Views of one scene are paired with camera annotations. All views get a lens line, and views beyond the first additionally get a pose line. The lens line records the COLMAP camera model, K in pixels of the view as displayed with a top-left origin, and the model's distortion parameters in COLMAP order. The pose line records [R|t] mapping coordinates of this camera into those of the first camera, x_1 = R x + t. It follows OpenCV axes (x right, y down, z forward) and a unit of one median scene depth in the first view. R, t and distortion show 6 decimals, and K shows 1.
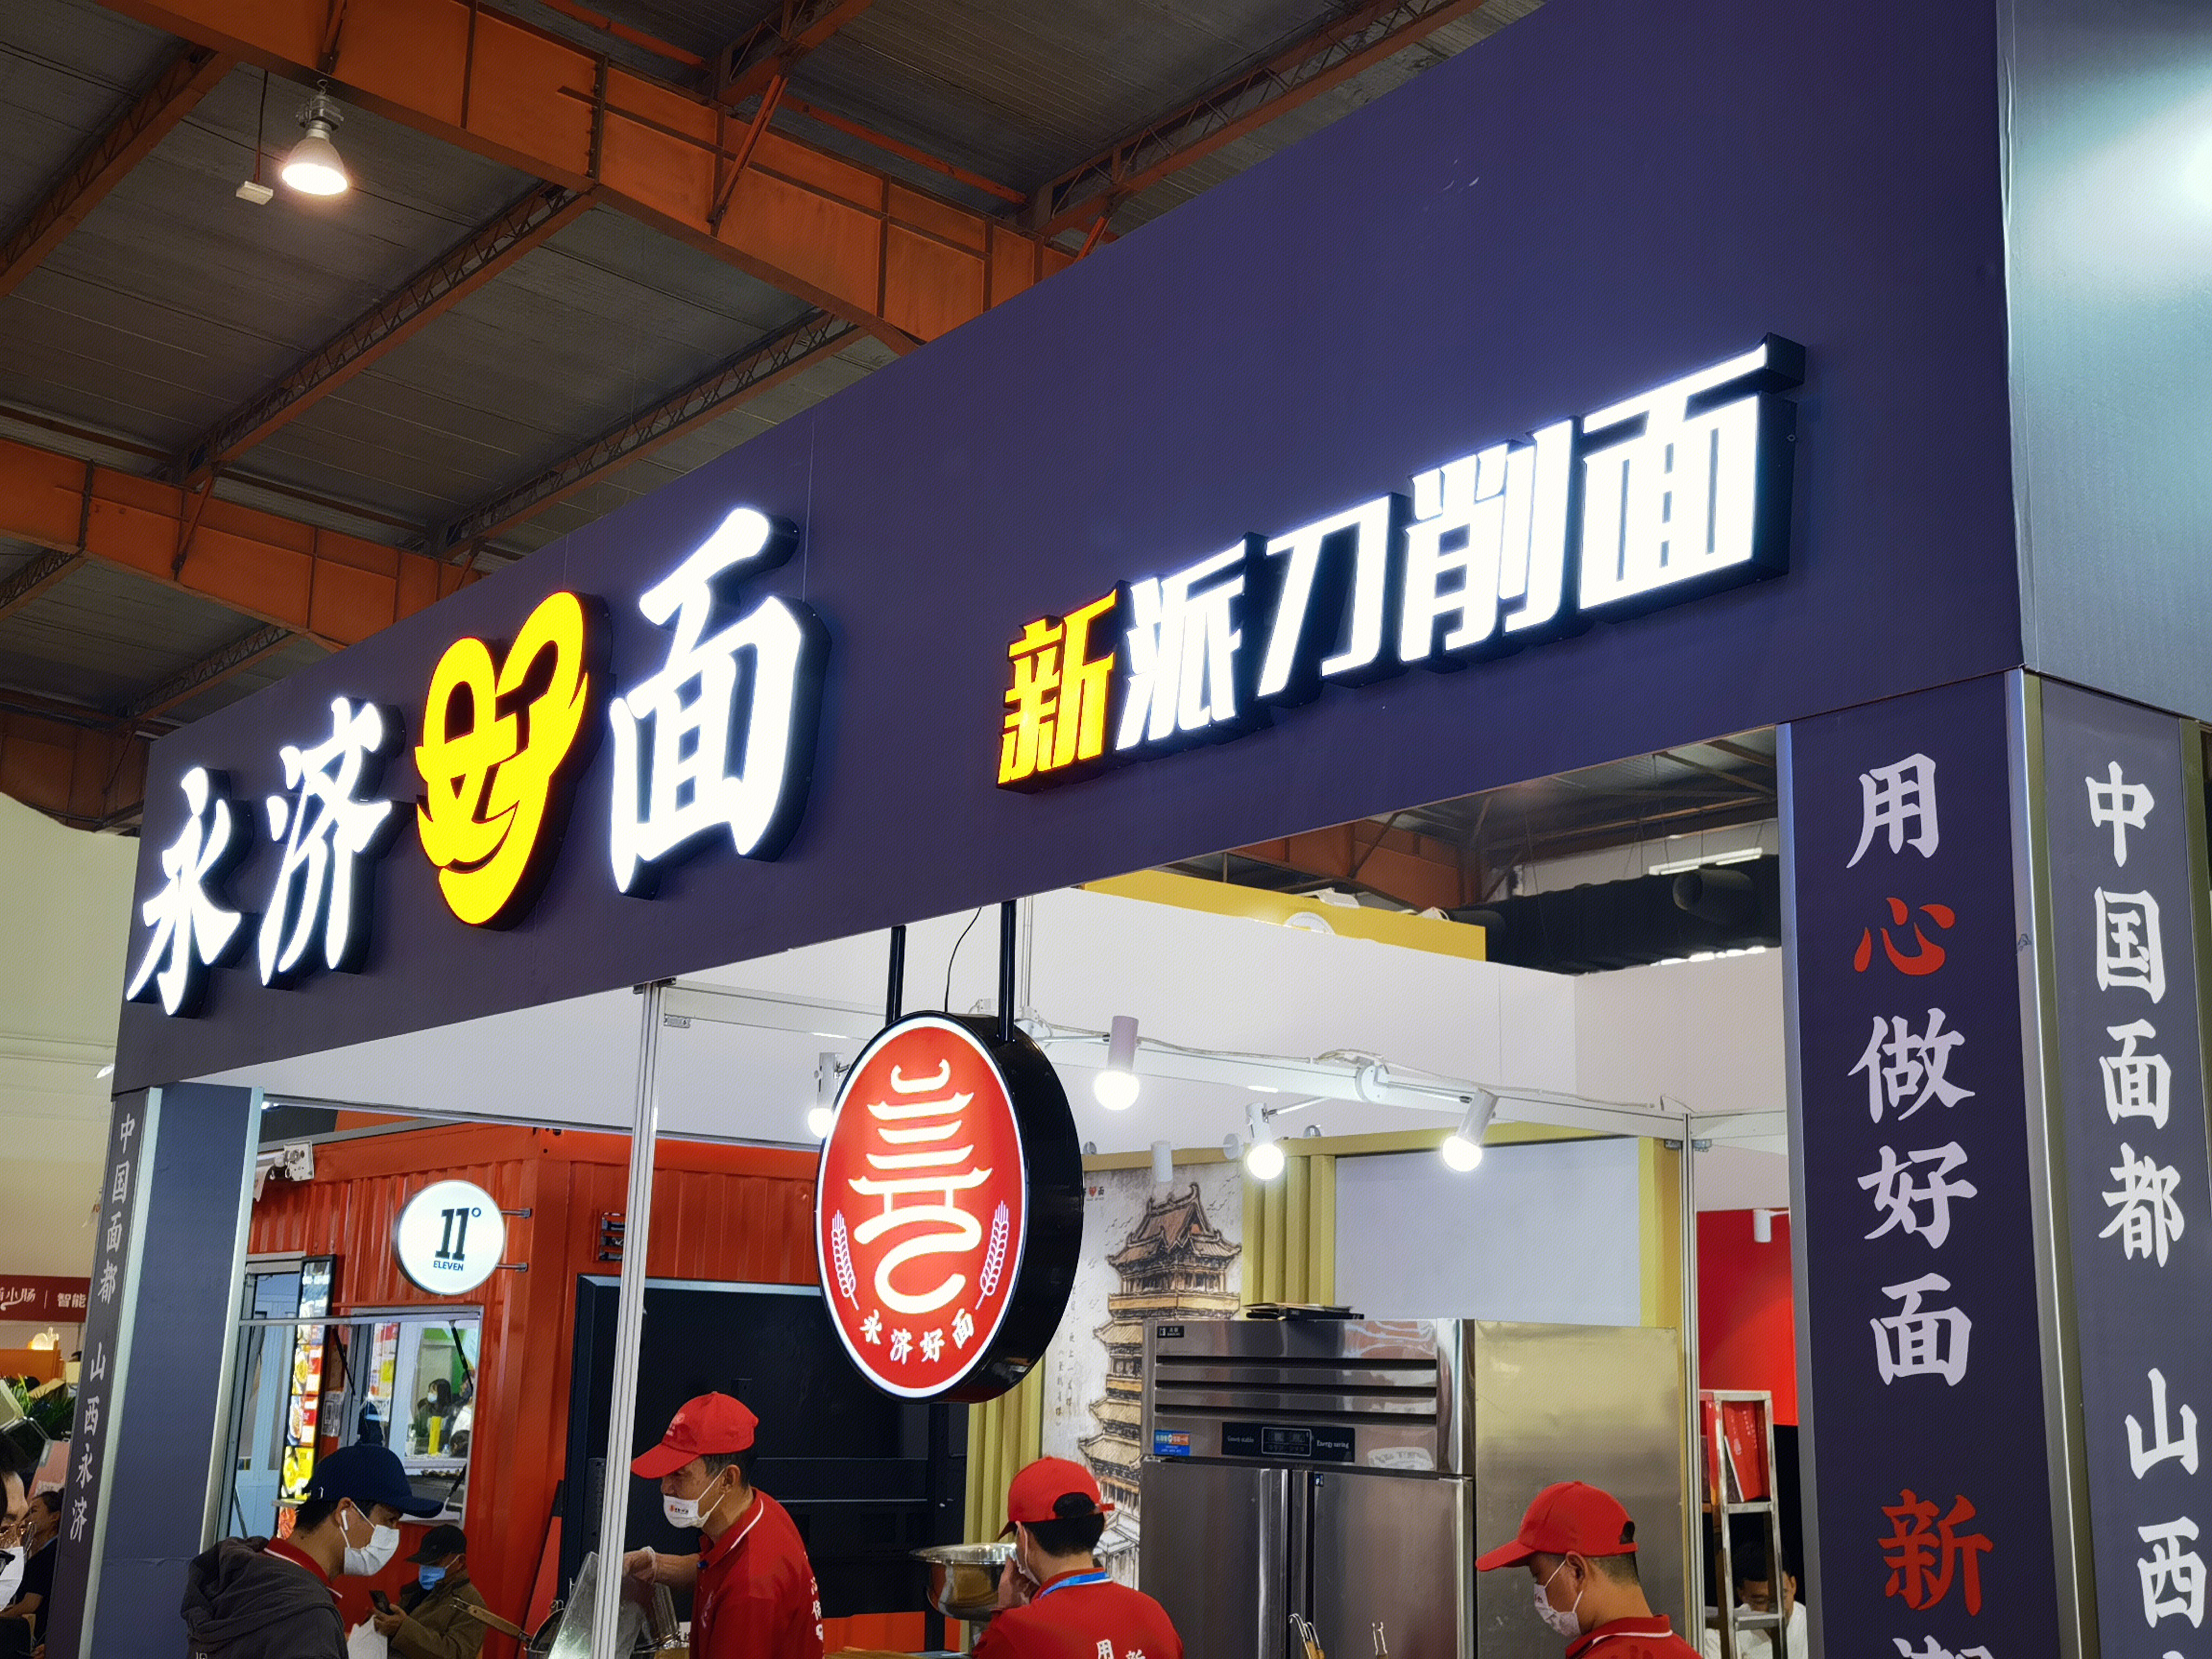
lens RADIAL K [[2408.0, 0, 1106.0], [0, 2408.0, 829.5], [0, 0, 1]] dist [0.012233, -0.015033]
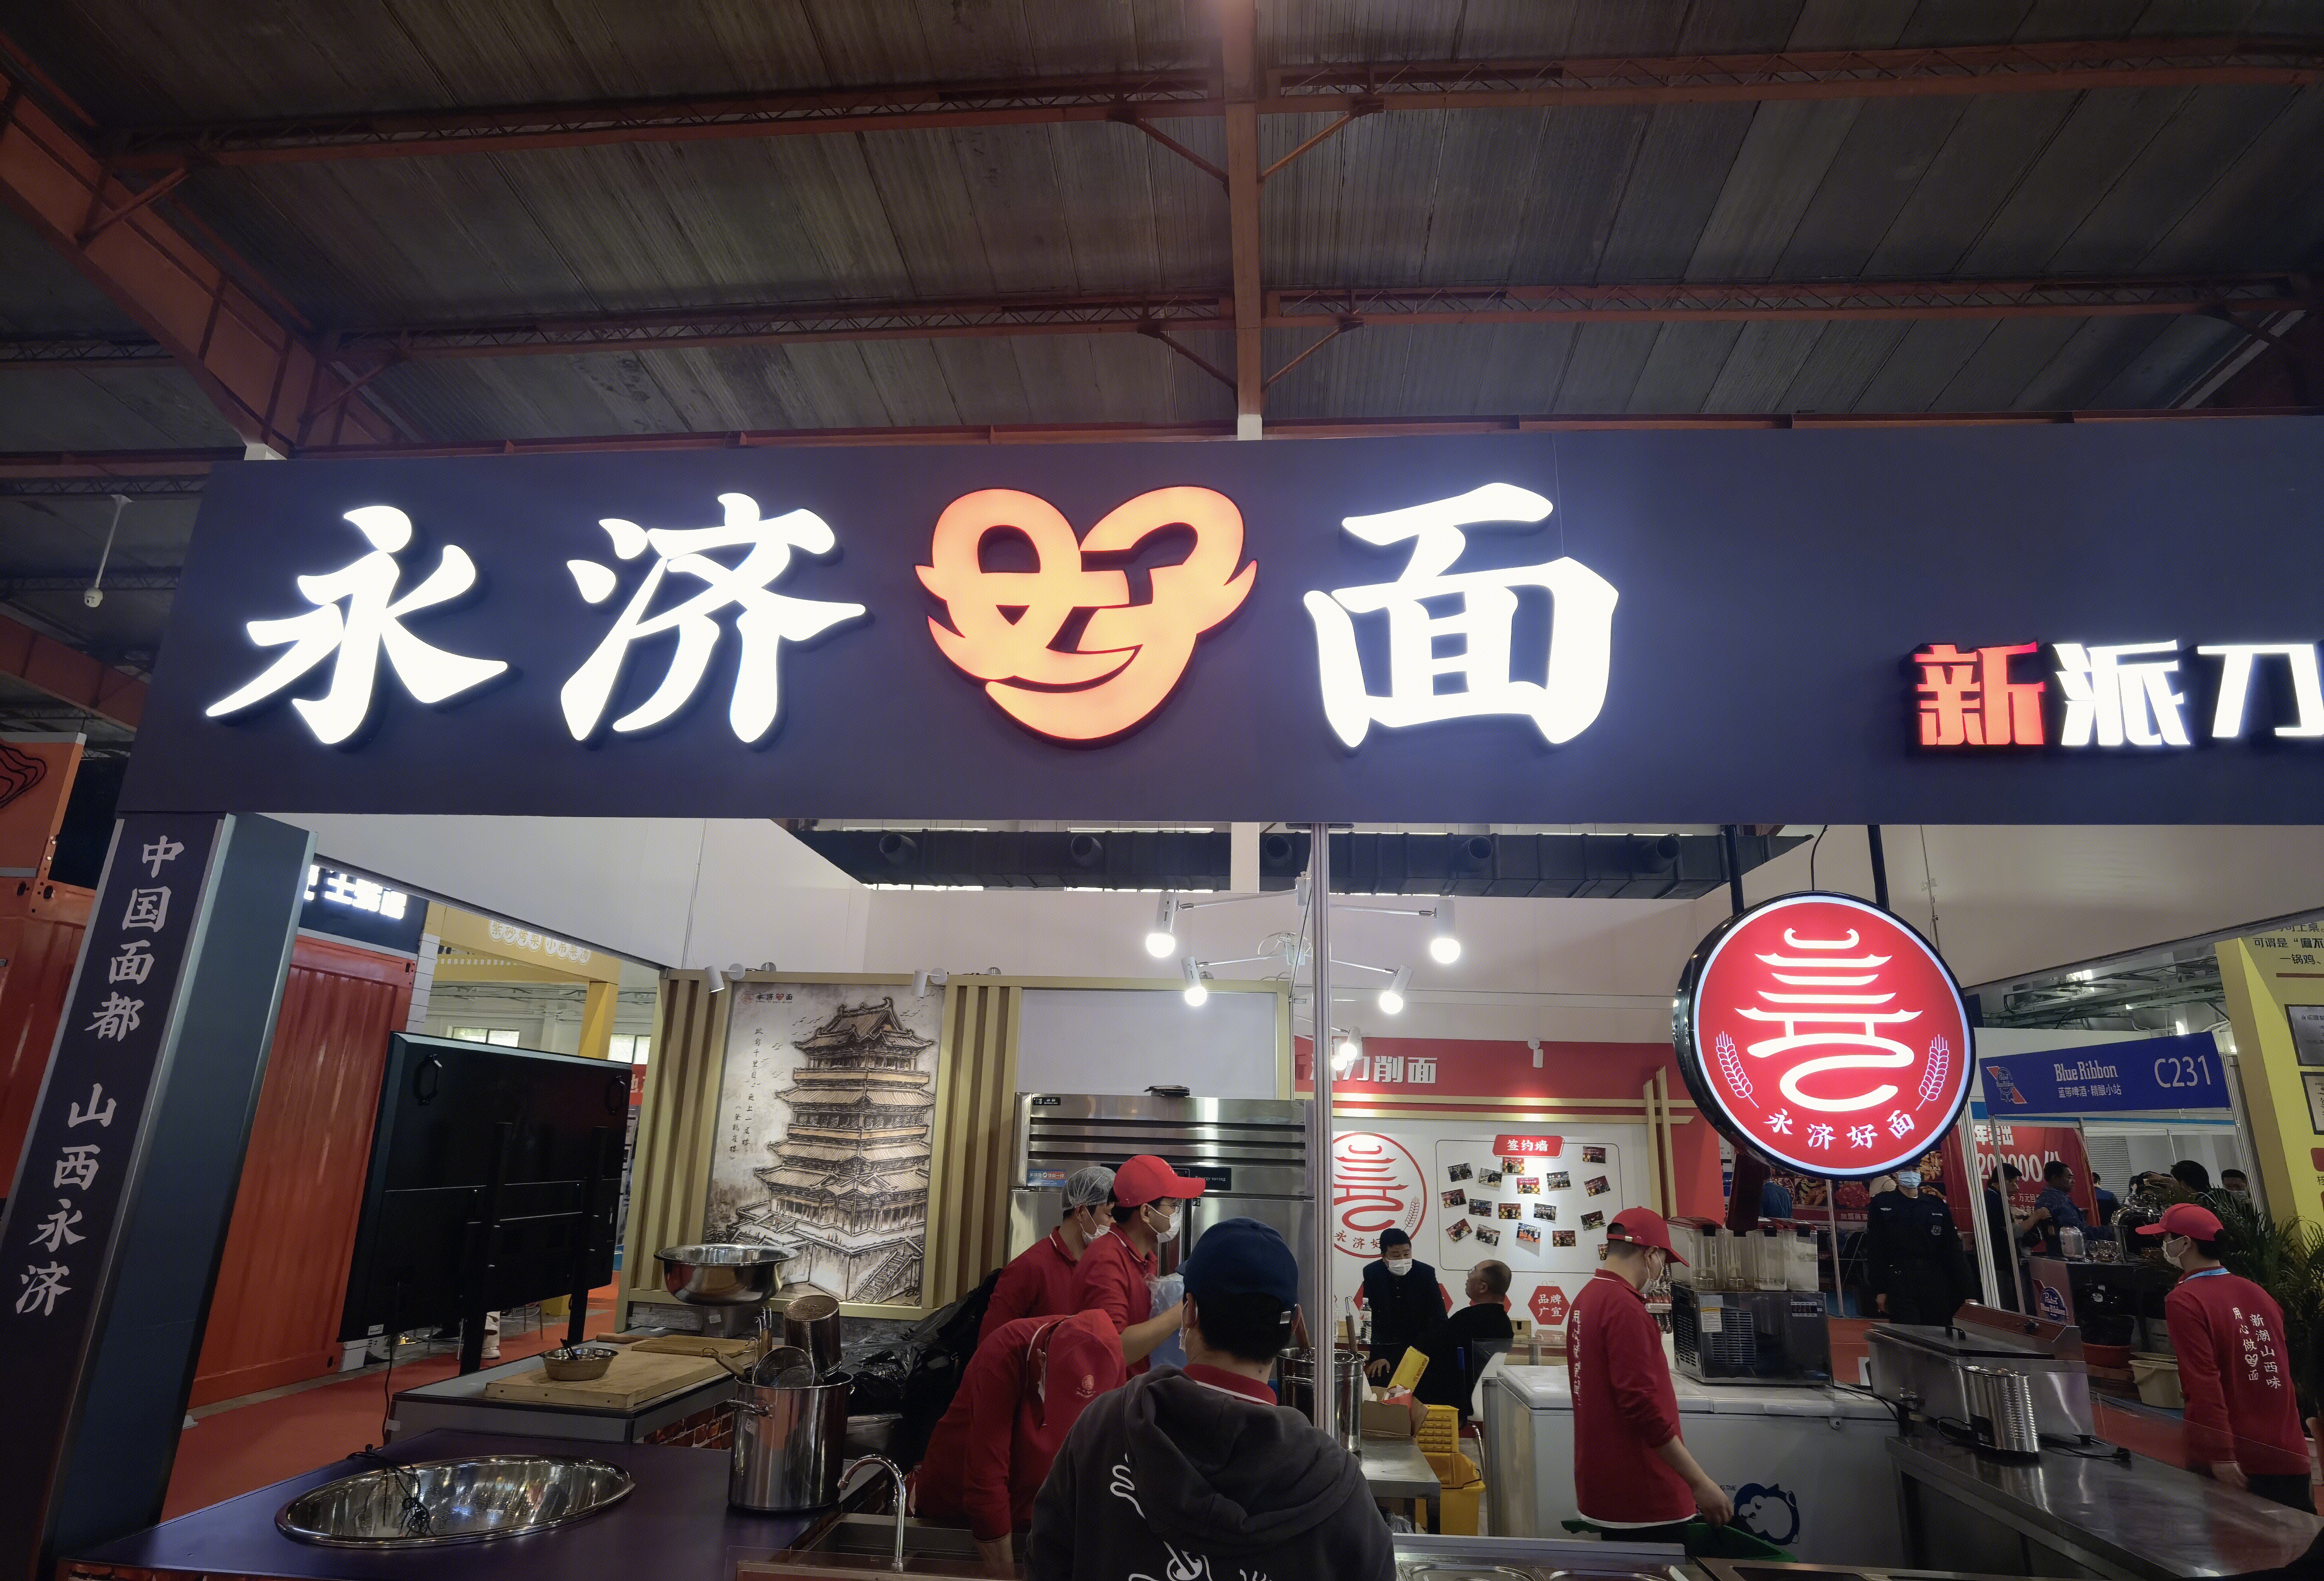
lens RADIAL K [[1136.3, 0, 1162.0], [0, 1136.3, 790.5], [0, 0, 1]] dist [-0.021262, 0.001350]
pose [[0.691292, 0.194782, 0.695828, -0.652057], [-0.162994, 0.980198, -0.112454, 0.125167], [-0.703952, -0.035677, 0.709351, 0.660276]]
